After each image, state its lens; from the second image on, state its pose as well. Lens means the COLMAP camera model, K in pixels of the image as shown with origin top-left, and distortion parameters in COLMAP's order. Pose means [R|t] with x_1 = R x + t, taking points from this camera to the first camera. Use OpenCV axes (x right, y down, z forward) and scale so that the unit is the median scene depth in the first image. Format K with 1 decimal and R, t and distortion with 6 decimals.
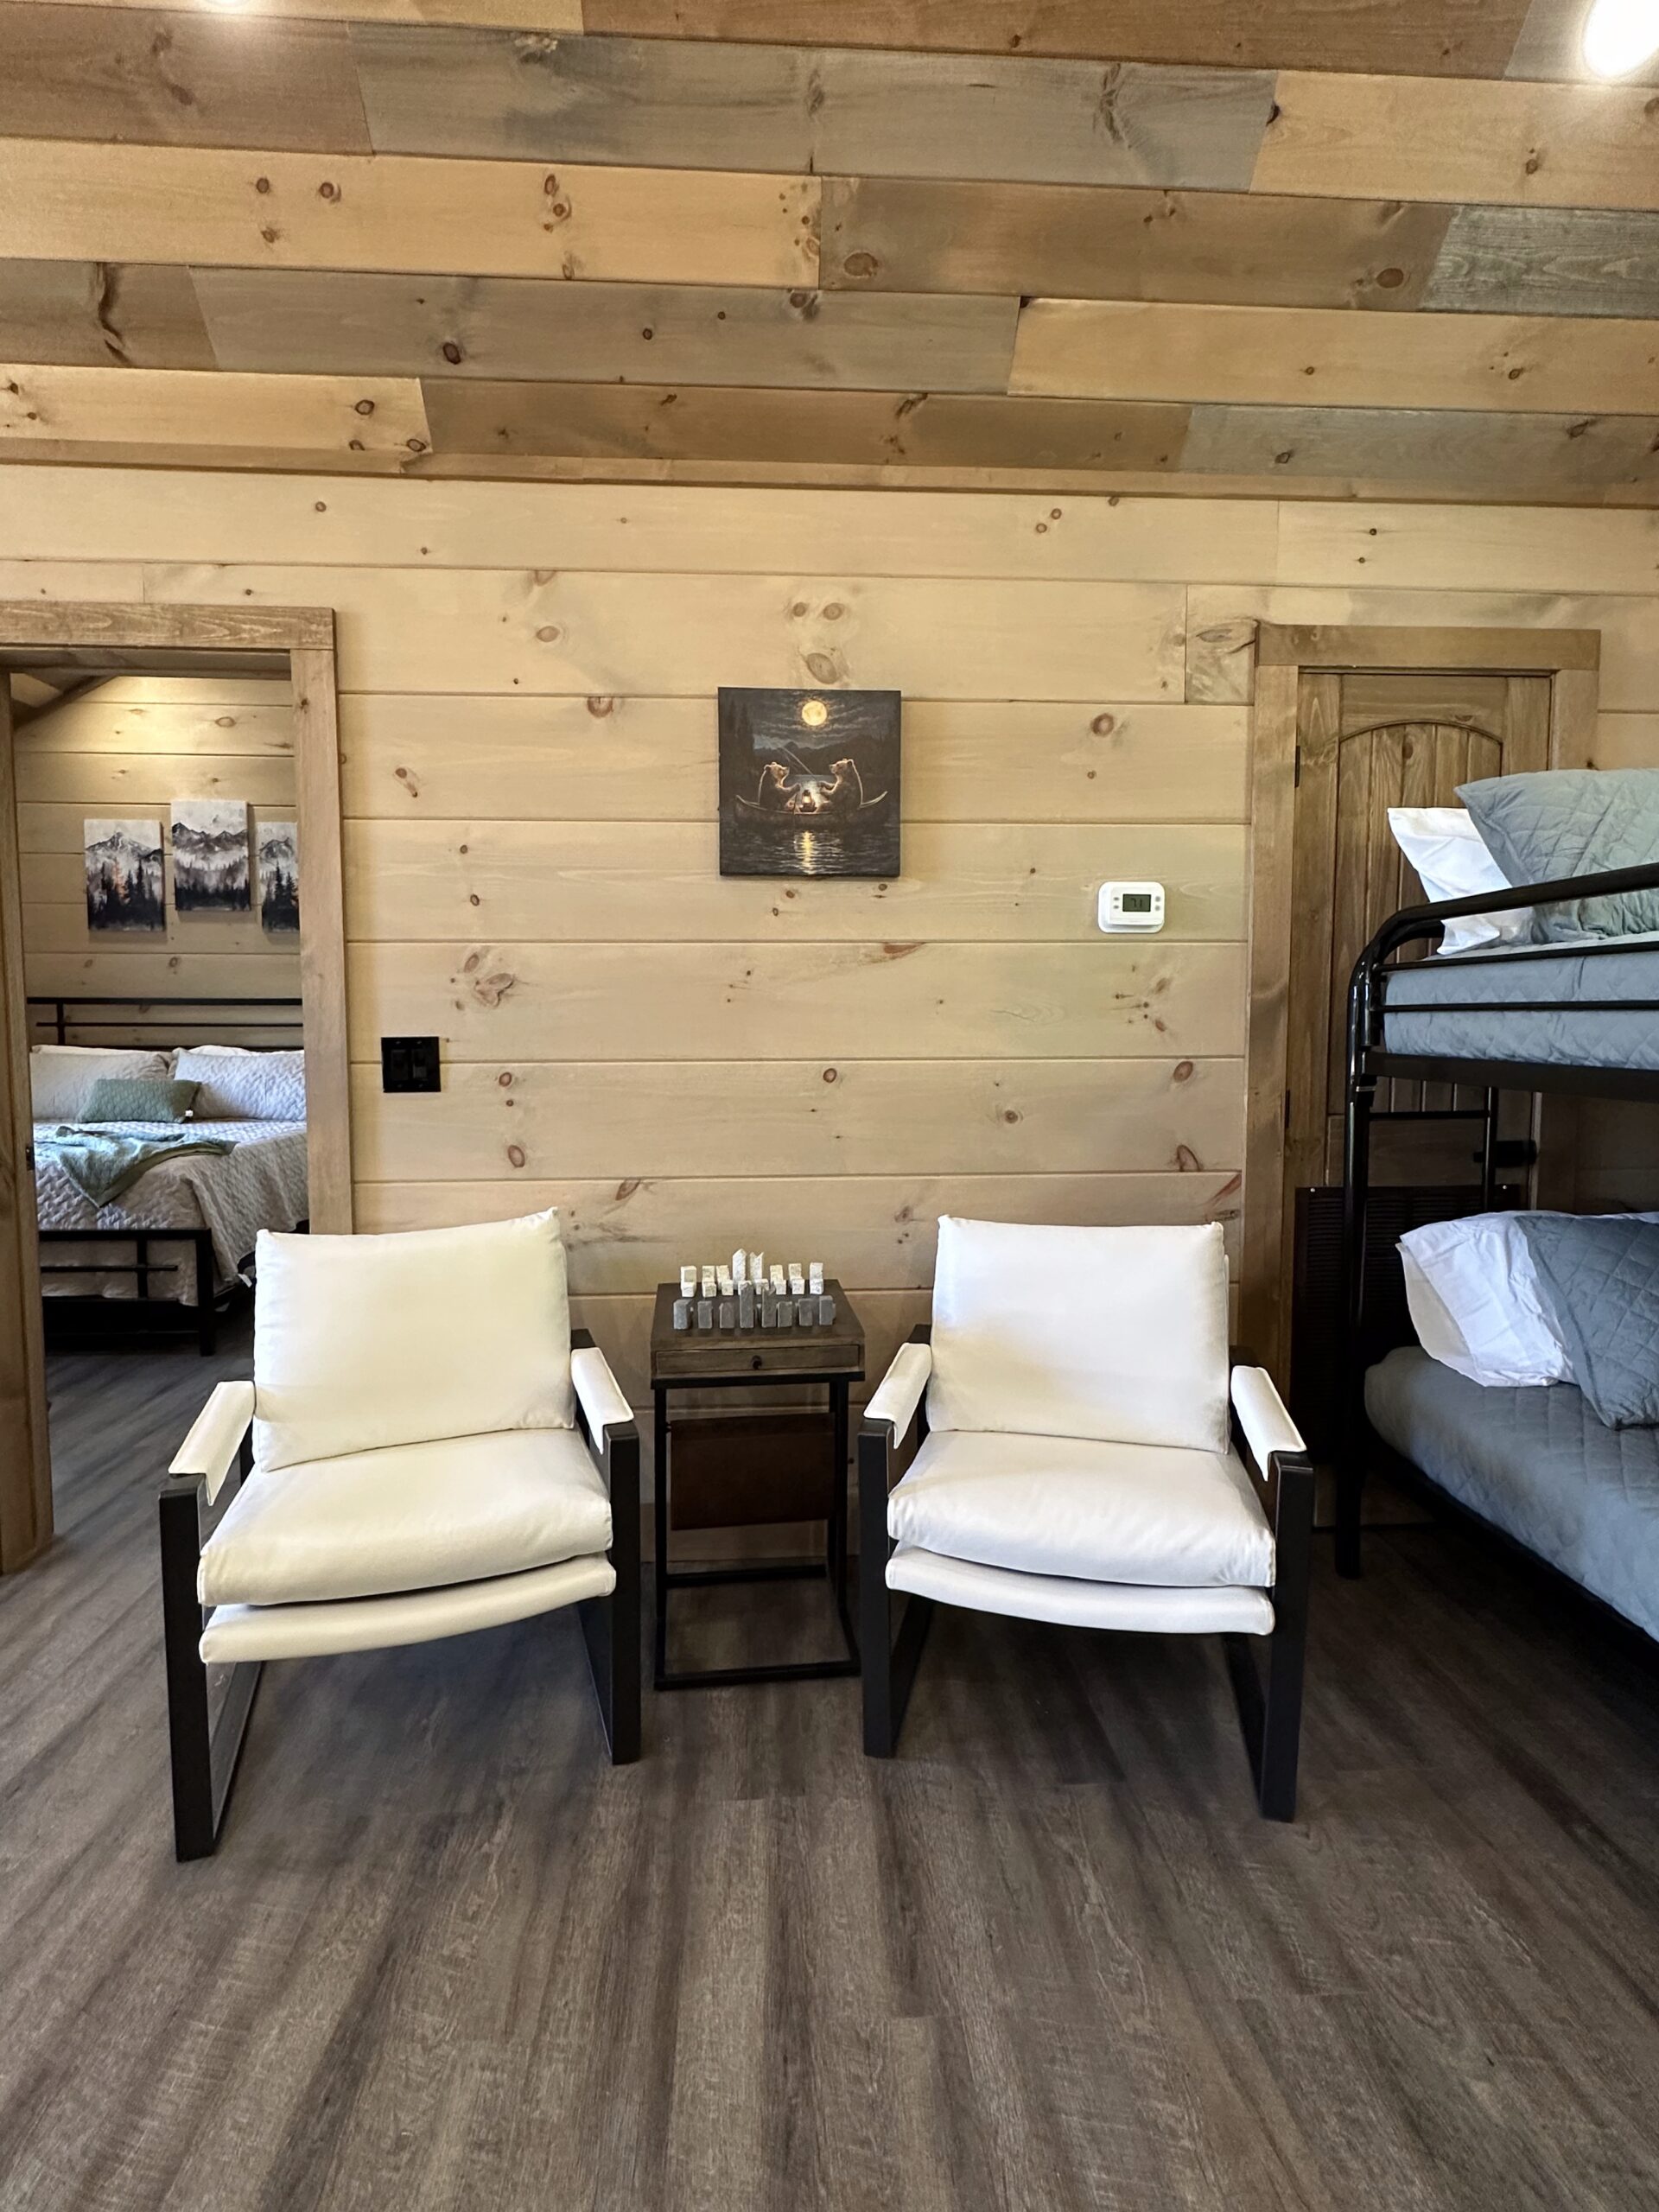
lens RADIAL K [[1097.6, 0, 822.4], [0, 1097.6, 1107.8], [0, 0, 1]] dist [0.001387, -0.000561]
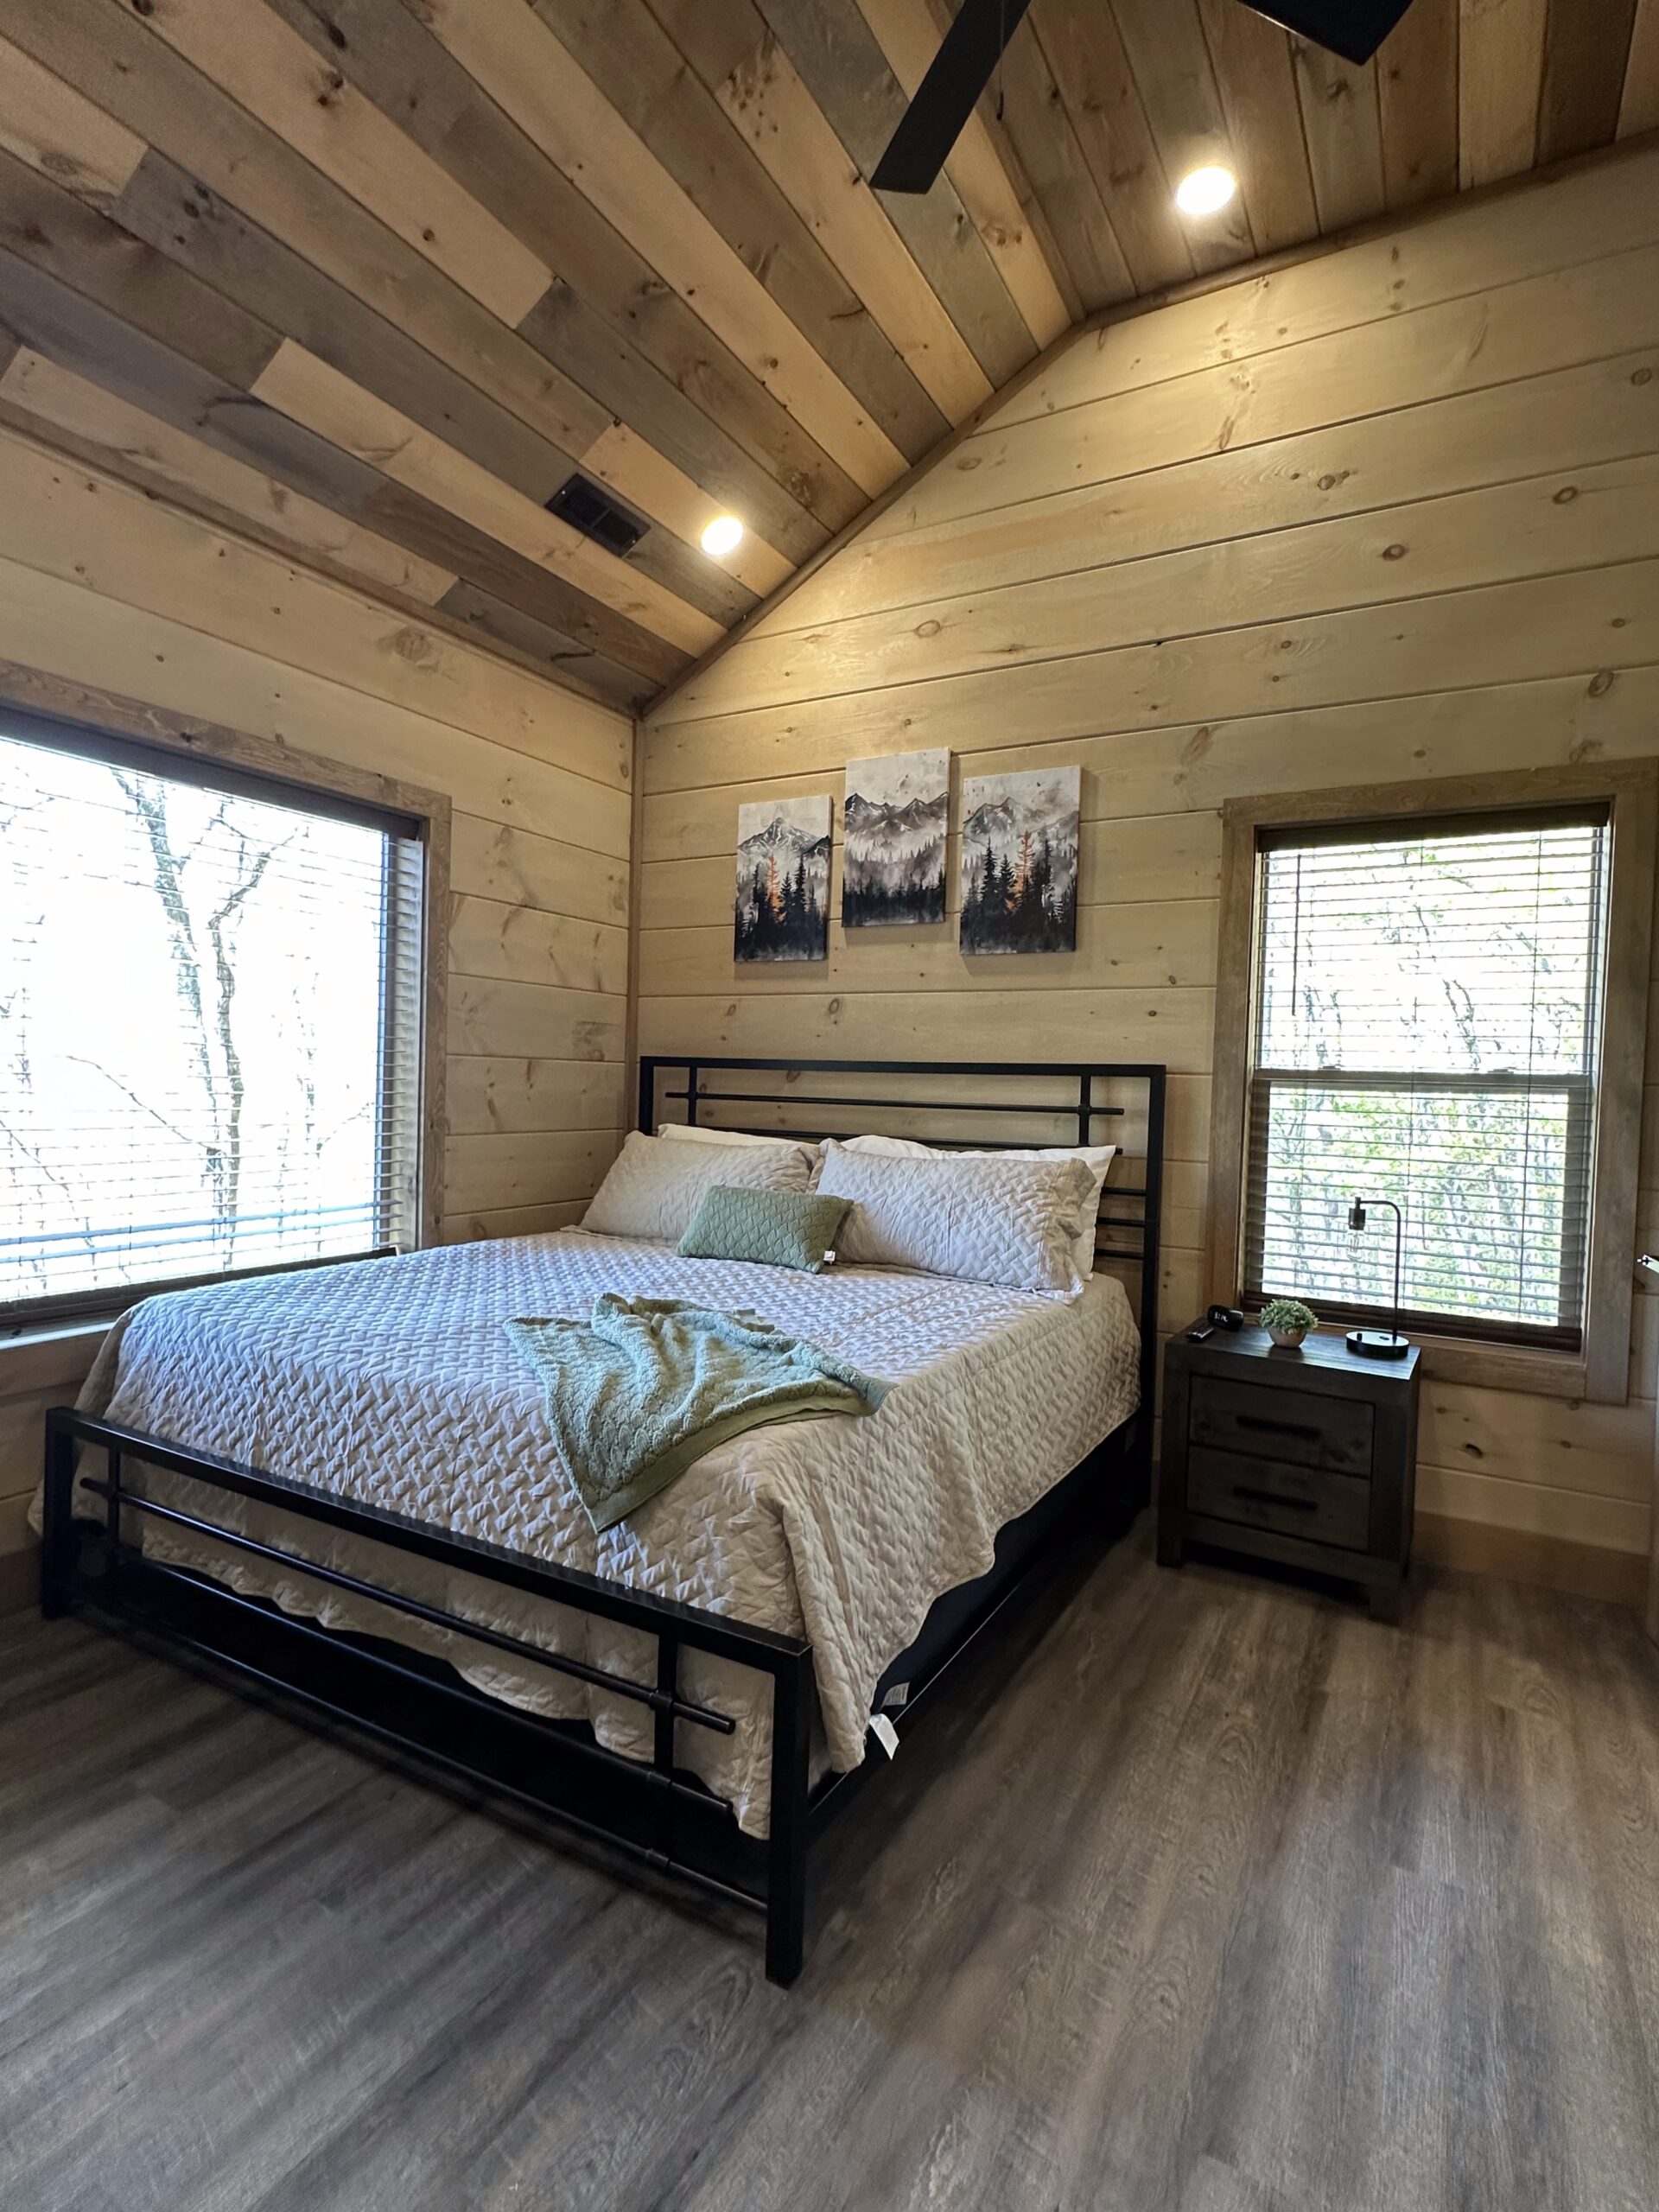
lens RADIAL K [[1097.6, 0, 833.3], [0, 1097.6, 1106.0], [0, 0, 1]] dist [0.001387, -0.000561]
pose [[0.843449, 0.032588, -0.536220, -0.239877], [-0.067891, 0.996621, -0.046222, -0.043007], [0.532902, 0.075390, 0.842812, 0.455643]]
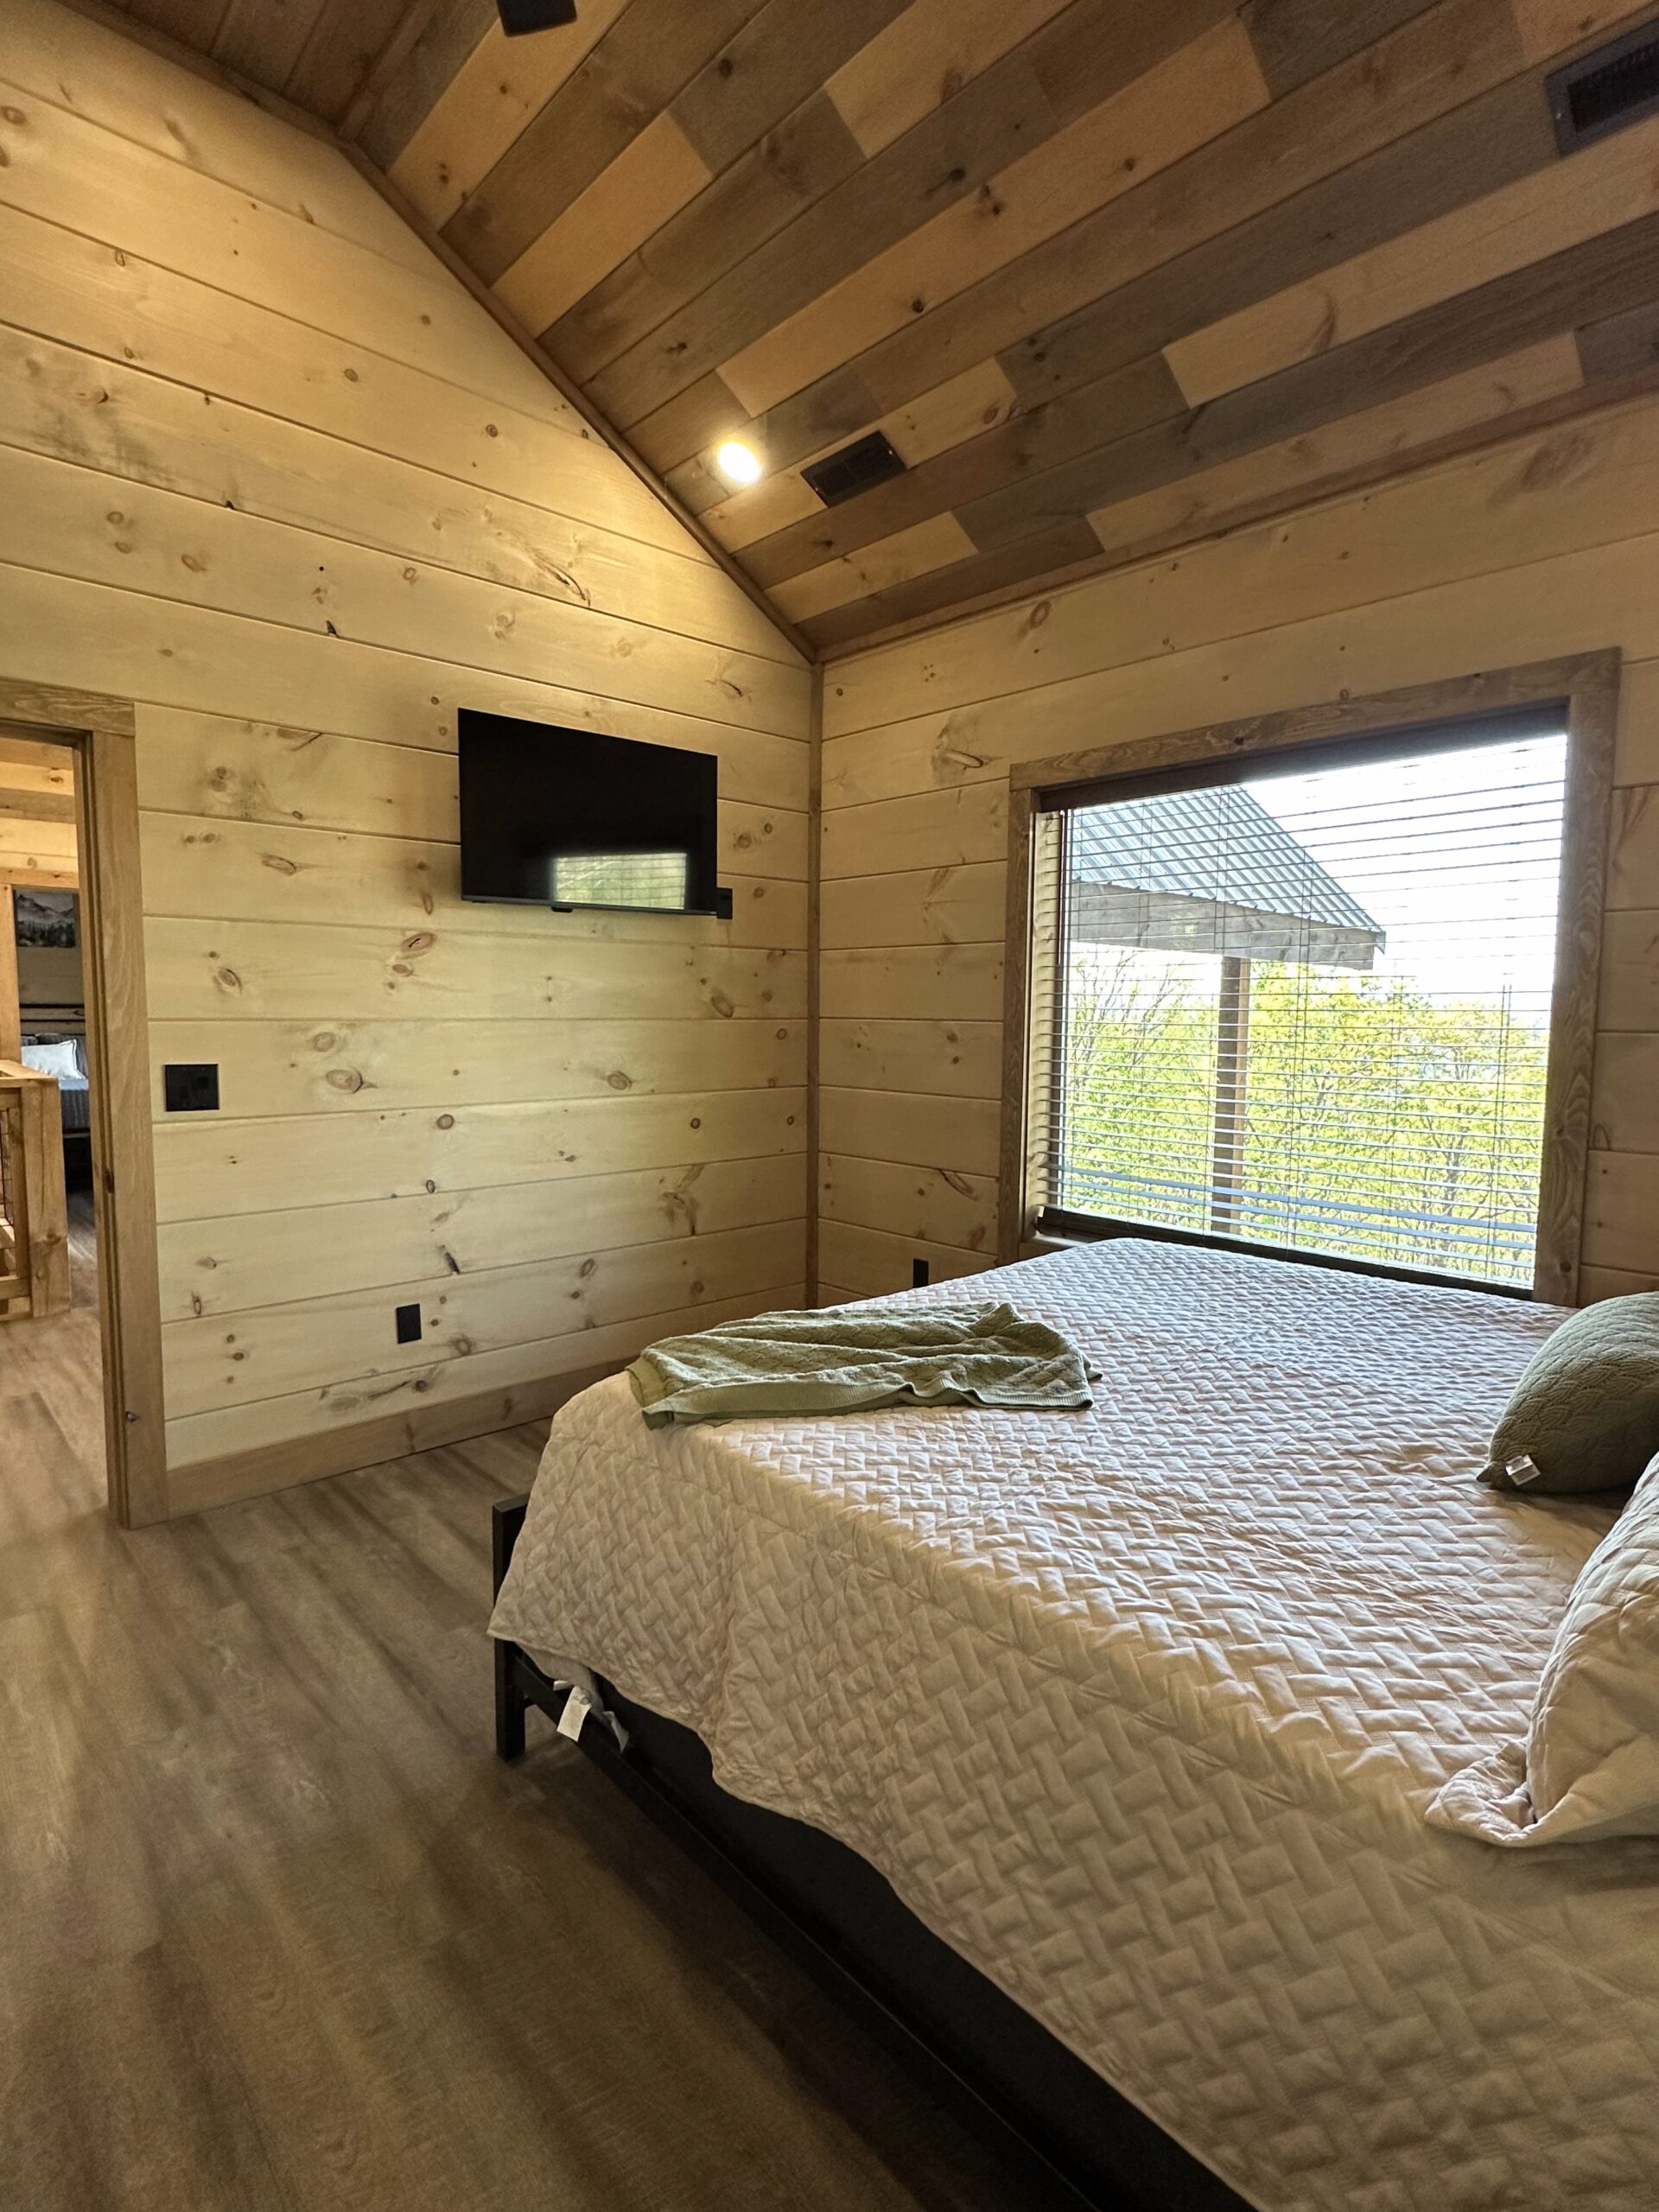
lens RADIAL K [[1097.6, 0, 840.0], [0, 1097.6, 1103.4], [0, 0, 1]] dist [0.001387, -0.000561]
pose [[-0.764120, 0.057410, -0.642515, -0.251958], [-0.051594, 0.987402, 0.149586, -0.093831], [0.643008, 0.147452, -0.751531, 0.889798]]
